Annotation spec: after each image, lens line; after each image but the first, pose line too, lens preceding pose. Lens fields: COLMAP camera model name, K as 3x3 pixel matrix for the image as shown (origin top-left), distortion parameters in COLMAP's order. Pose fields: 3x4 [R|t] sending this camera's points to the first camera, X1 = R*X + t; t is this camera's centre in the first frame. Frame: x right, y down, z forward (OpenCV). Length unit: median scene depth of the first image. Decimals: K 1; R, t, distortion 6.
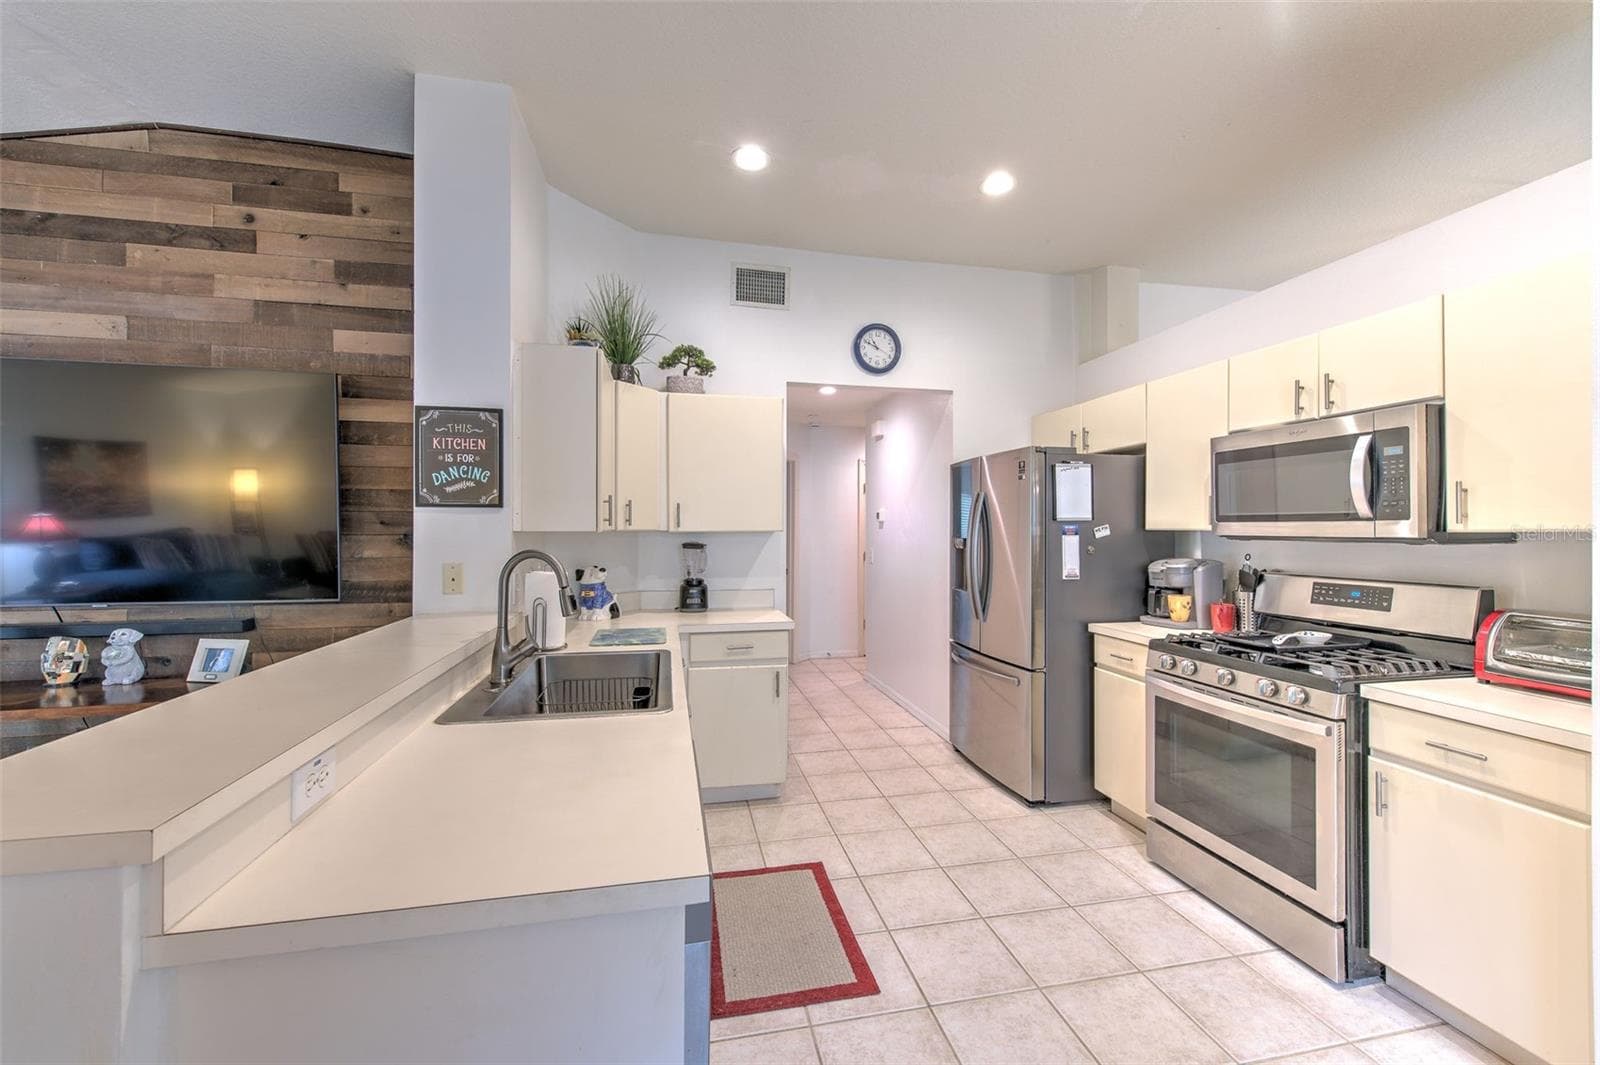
lens RADIAL K [[634.9, 0, 802.7], [0, 634.9, 533.9], [0, 0, 1]] dist [0.009808, -0.002488]
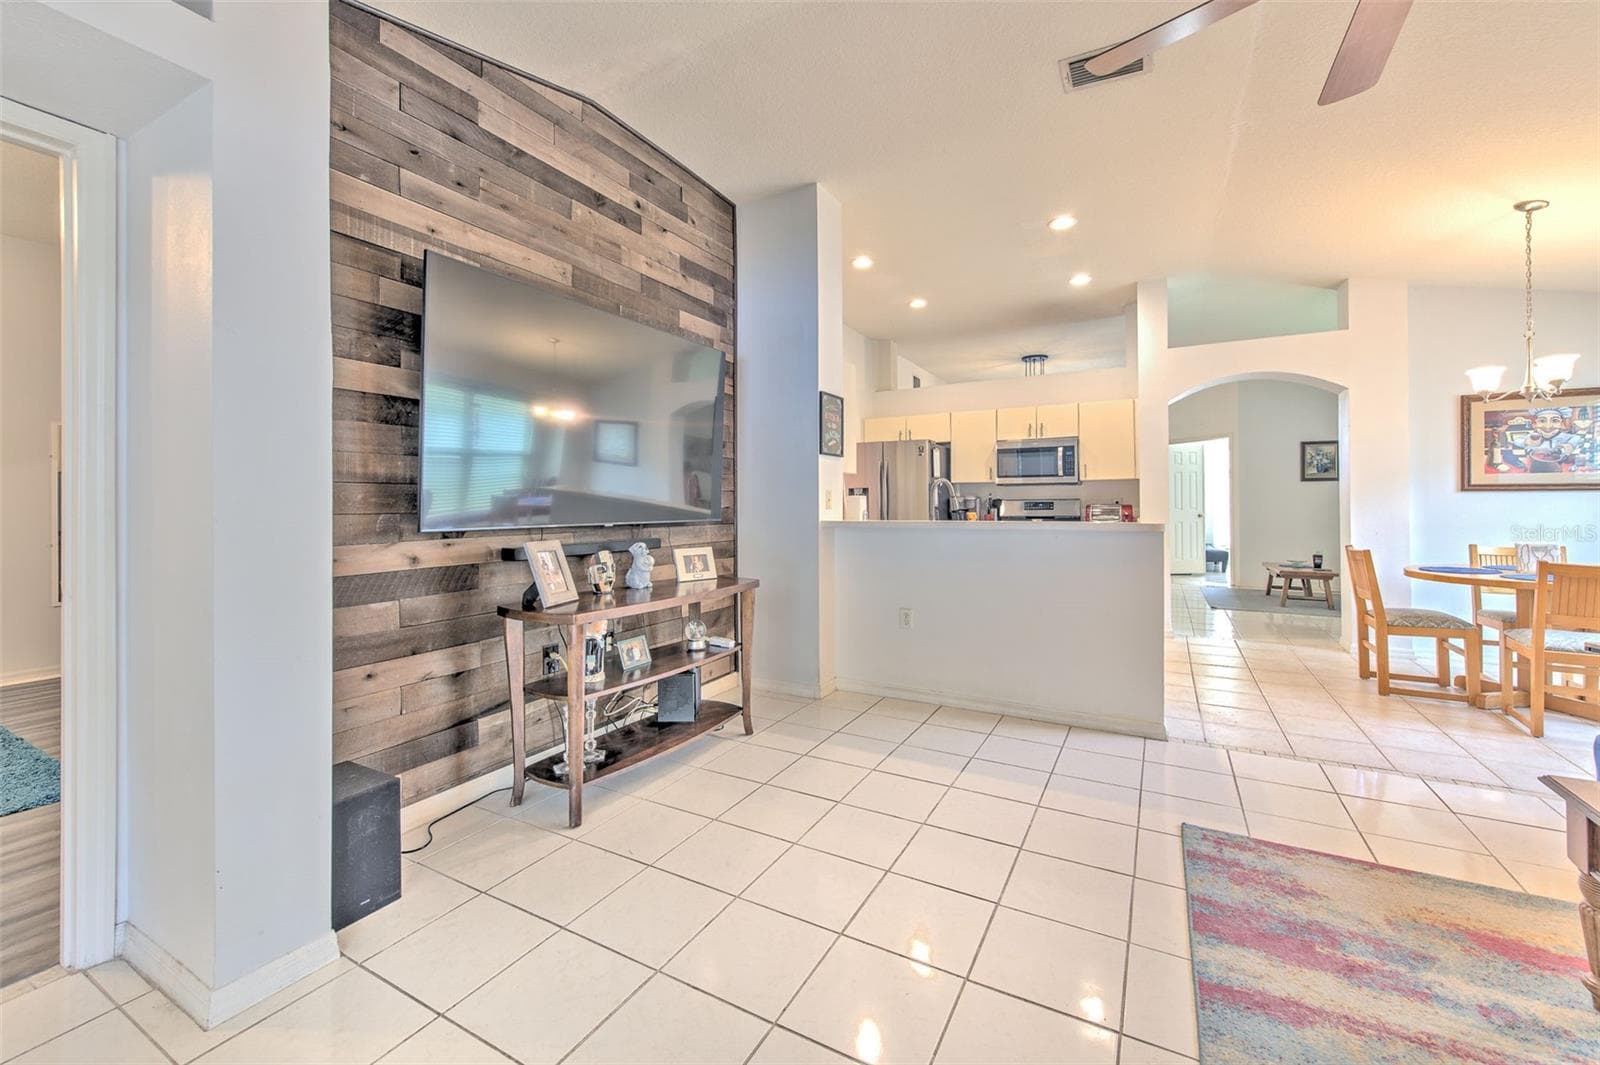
lens RADIAL K [[645.2, 0, 806.4], [0, 645.2, 506.7], [0, 0, 1]] dist [0.009201, -0.000172]
pose [[0.651300, -0.007690, 0.758782, -1.587780], [0.010751, 0.999942, 0.000906, 0.074868], [-0.758744, 0.007568, 0.651344, -0.024885]]
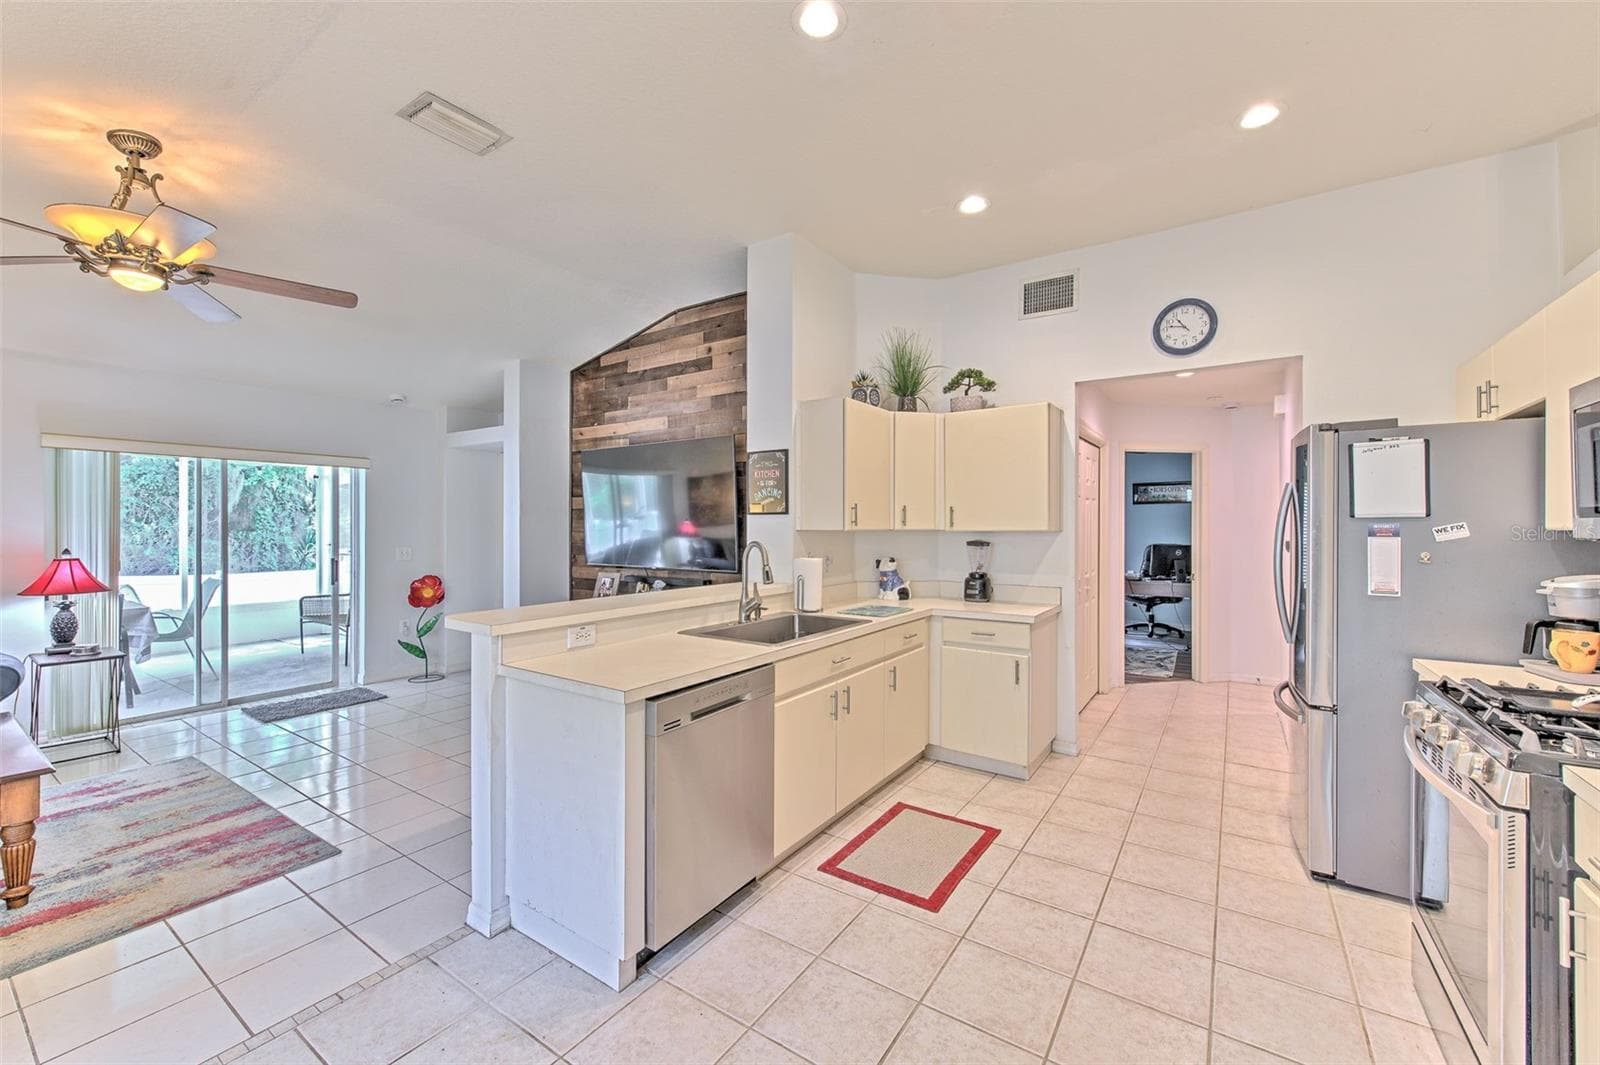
lens RADIAL K [[634.9, 0, 802.7], [0, 634.9, 533.9], [0, 0, 1]] dist [0.009808, -0.002488]
pose [[0.694130, 0.006307, -0.719822, 0.556669], [-0.005637, 0.999979, 0.003326, -0.000335], [0.719827, 0.001749, 0.694151, -0.014756]]
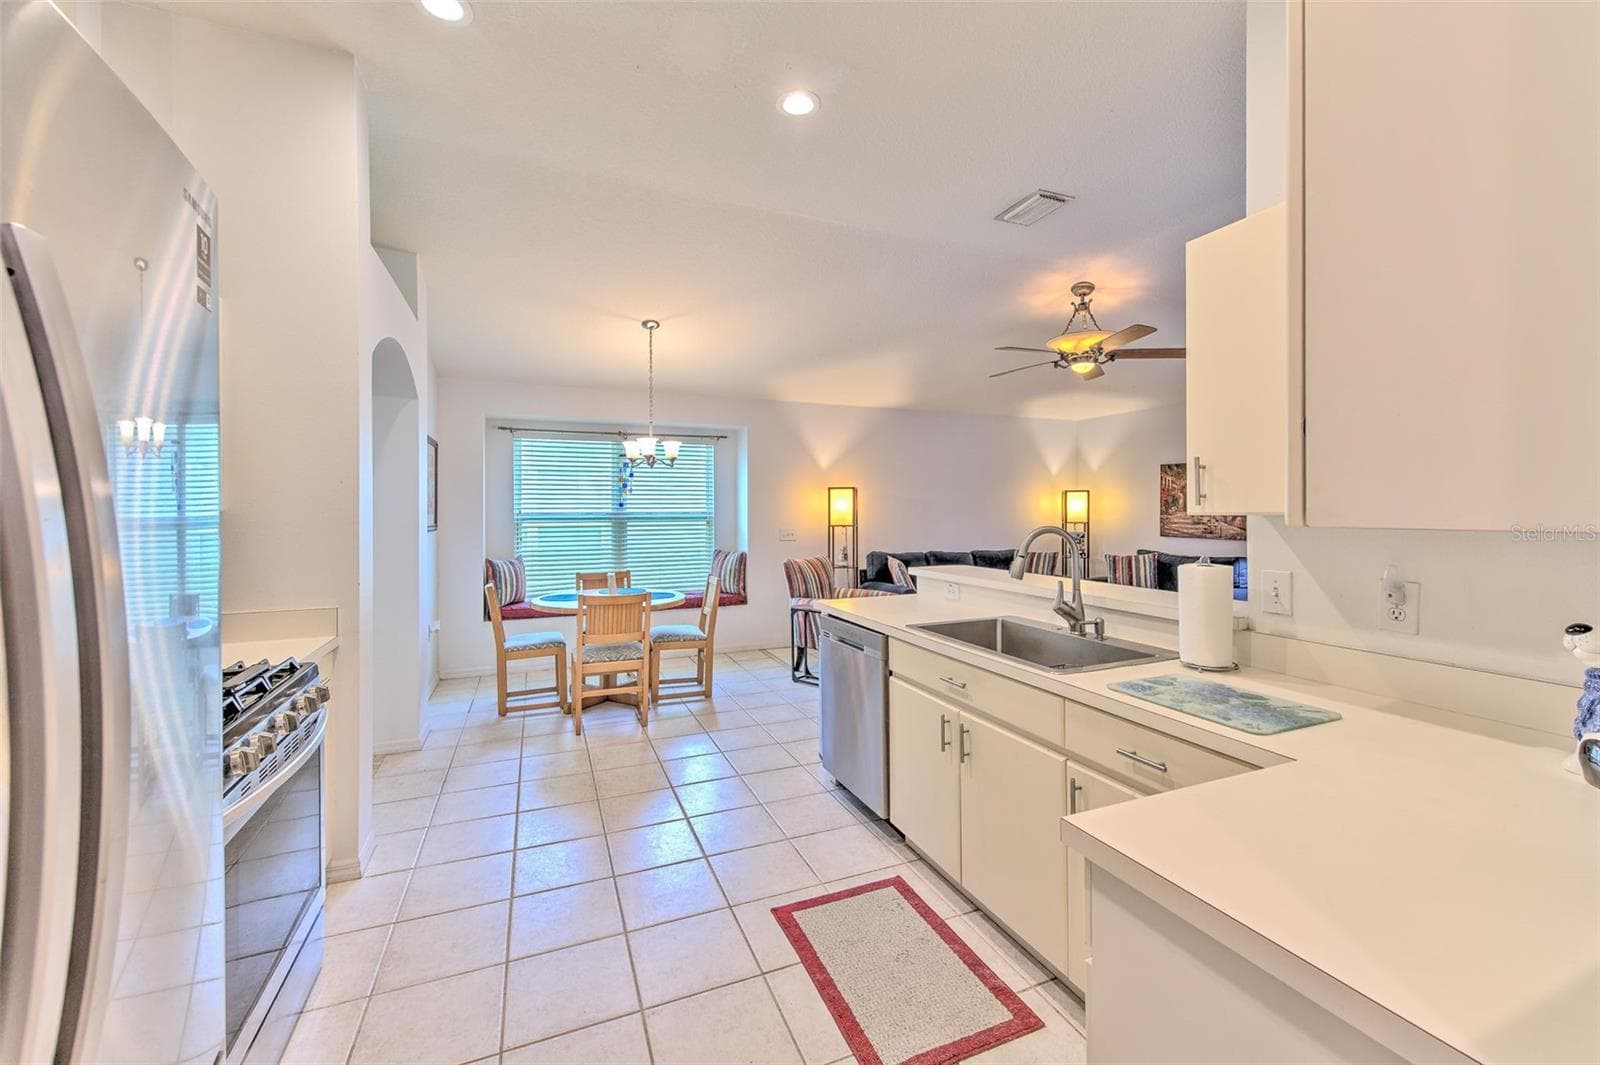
lens RADIAL K [[645.2, 0, 806.4], [0, 645.2, 506.7], [0, 0, 1]] dist [0.009201, -0.000172]
pose [[-0.981832, -0.001494, -0.189745, 0.194110], [-0.002490, 0.999984, 0.005010, -0.013617], [0.189735, 0.005392, -0.981821, 1.486860]]
